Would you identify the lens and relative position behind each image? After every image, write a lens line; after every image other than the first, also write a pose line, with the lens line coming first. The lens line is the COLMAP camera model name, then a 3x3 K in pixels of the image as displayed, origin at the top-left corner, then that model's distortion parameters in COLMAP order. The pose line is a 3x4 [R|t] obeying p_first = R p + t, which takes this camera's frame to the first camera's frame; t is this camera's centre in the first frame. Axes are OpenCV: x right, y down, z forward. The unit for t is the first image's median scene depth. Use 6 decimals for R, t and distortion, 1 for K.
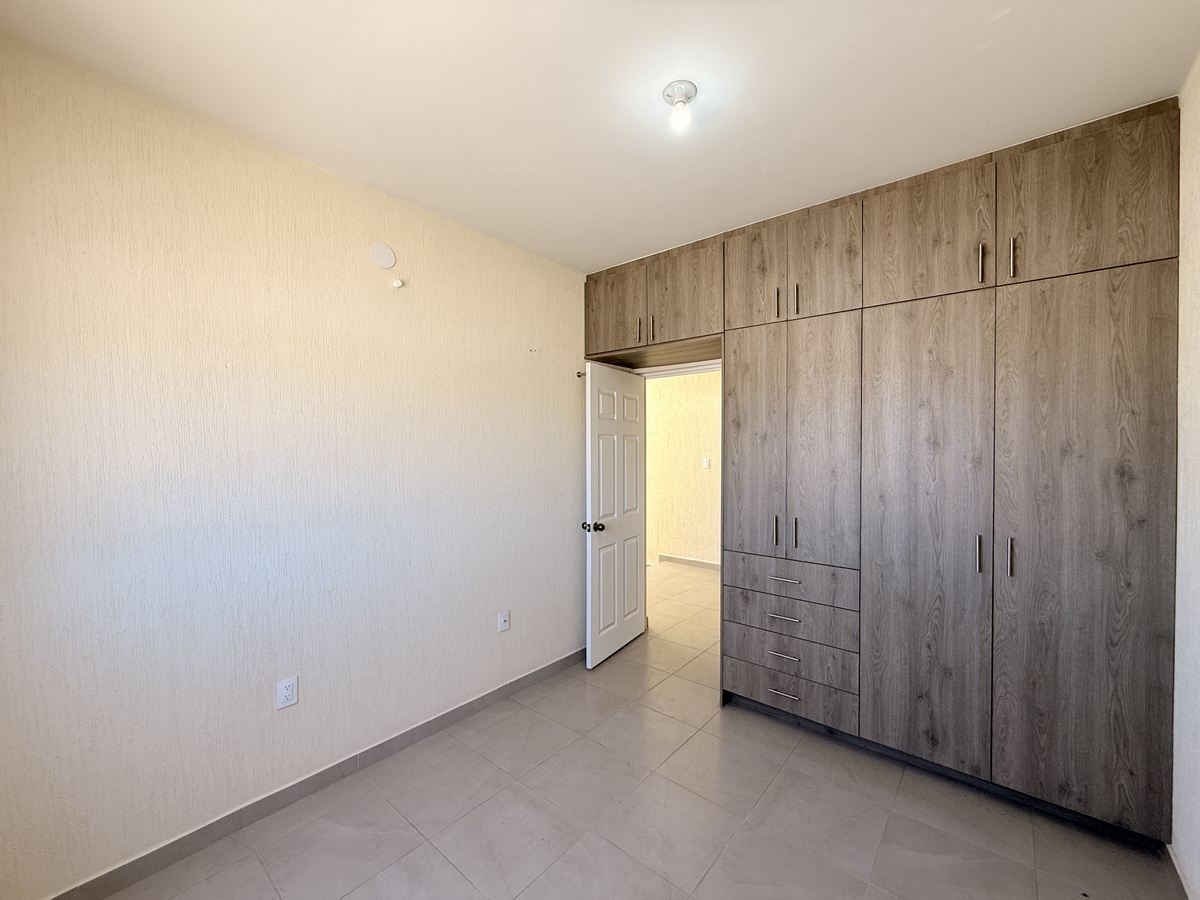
lens RADIAL K [[480.2, 0, 600.0], [0, 480.2, 450.0], [0, 0, 1]] dist [0.000443, 0.000366]
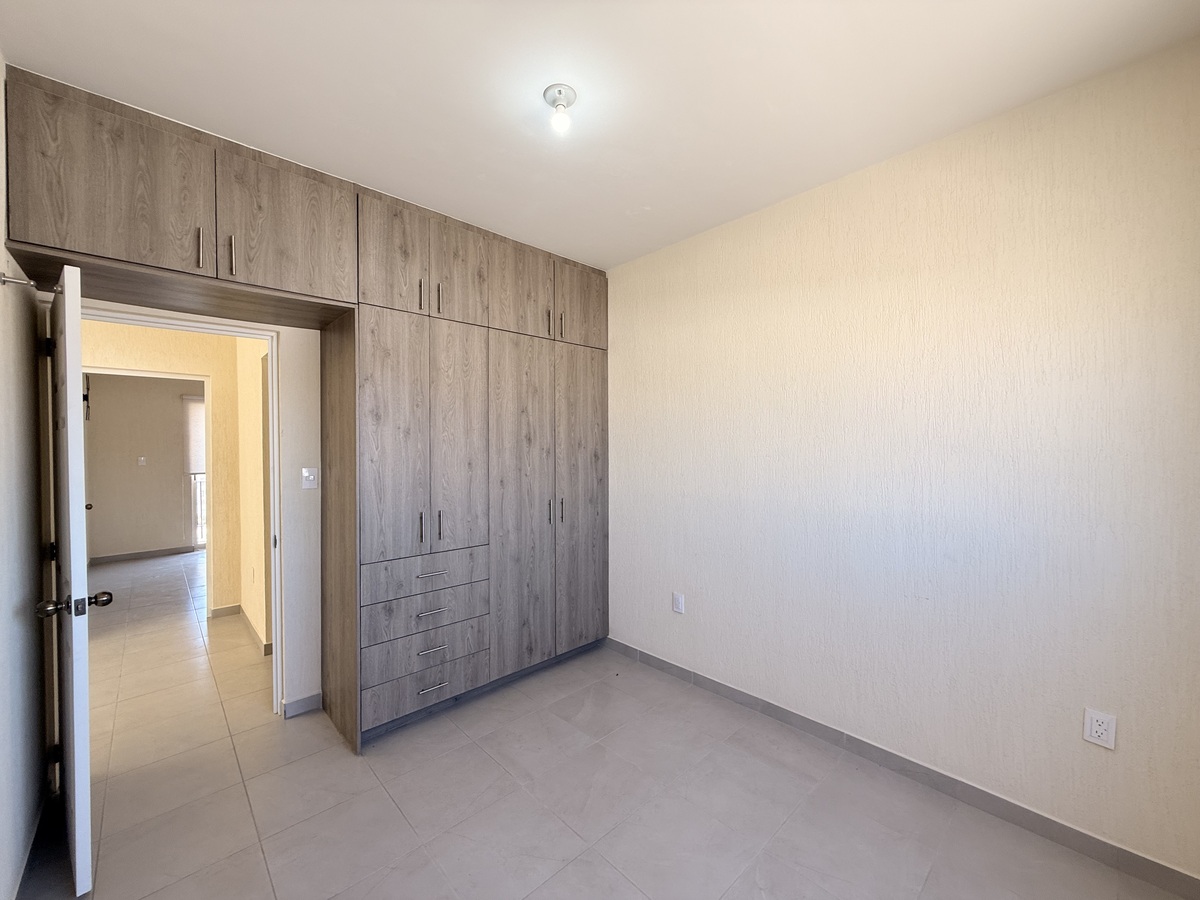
lens RADIAL K [[480.2, 0, 600.0], [0, 480.2, 450.0], [0, 0, 1]] dist [0.000443, 0.000366]
pose [[0.113785, -0.010596, 0.993449, -0.614991], [0.011026, 0.999895, 0.009402, 0.005350], [-0.993444, 0.009884, 0.113890, 0.576553]]
